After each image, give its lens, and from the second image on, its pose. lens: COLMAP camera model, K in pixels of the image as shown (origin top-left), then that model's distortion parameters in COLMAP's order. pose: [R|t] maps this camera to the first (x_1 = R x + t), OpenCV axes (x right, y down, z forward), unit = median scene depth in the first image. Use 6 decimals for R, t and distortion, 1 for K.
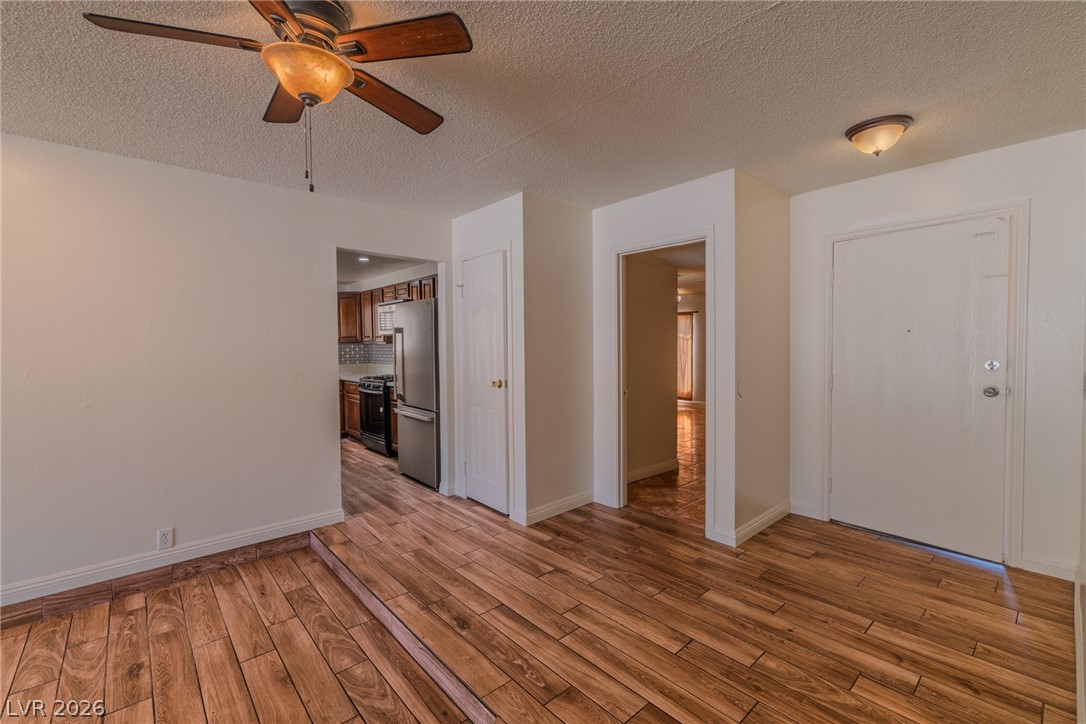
lens RADIAL K [[468.3, 0, 539.7], [0, 468.3, 359.9], [0, 0, 1]] dist [0.002415, 0.000236]
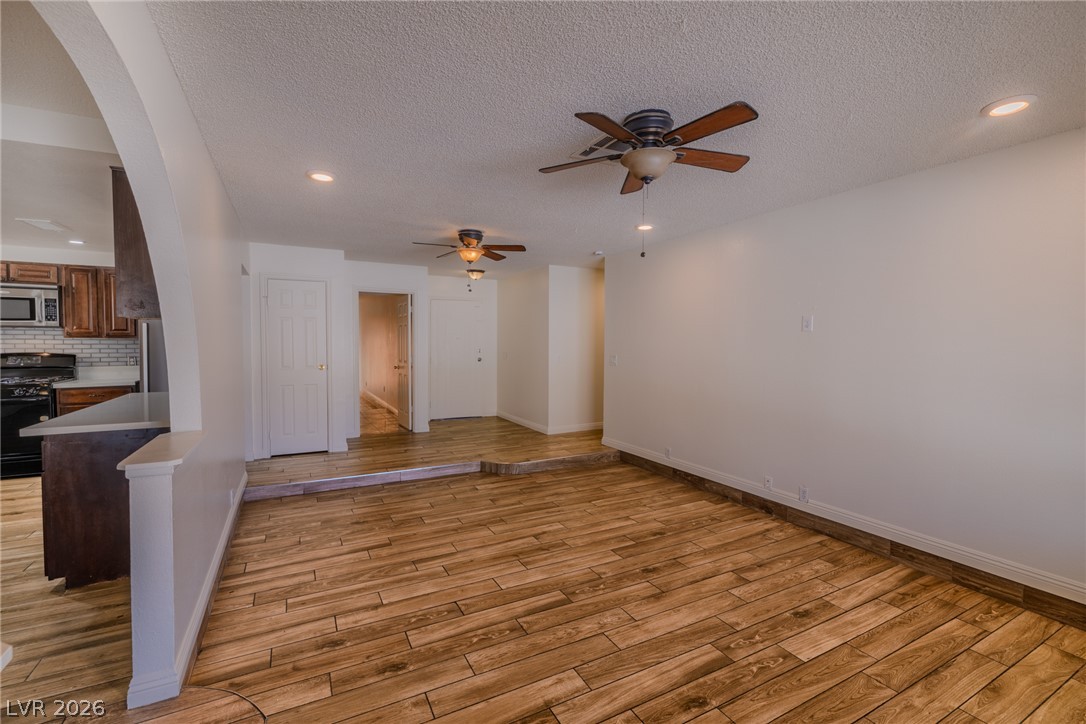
lens RADIAL K [[468.3, 0, 539.3], [0, 468.3, 361.0], [0, 0, 1]] dist [0.002415, 0.000236]
pose [[0.226018, -0.025817, 0.973781, -1.680549], [0.022138, 0.999527, 0.021362, 0.018512], [-0.973871, 0.016730, 0.226483, -0.054638]]
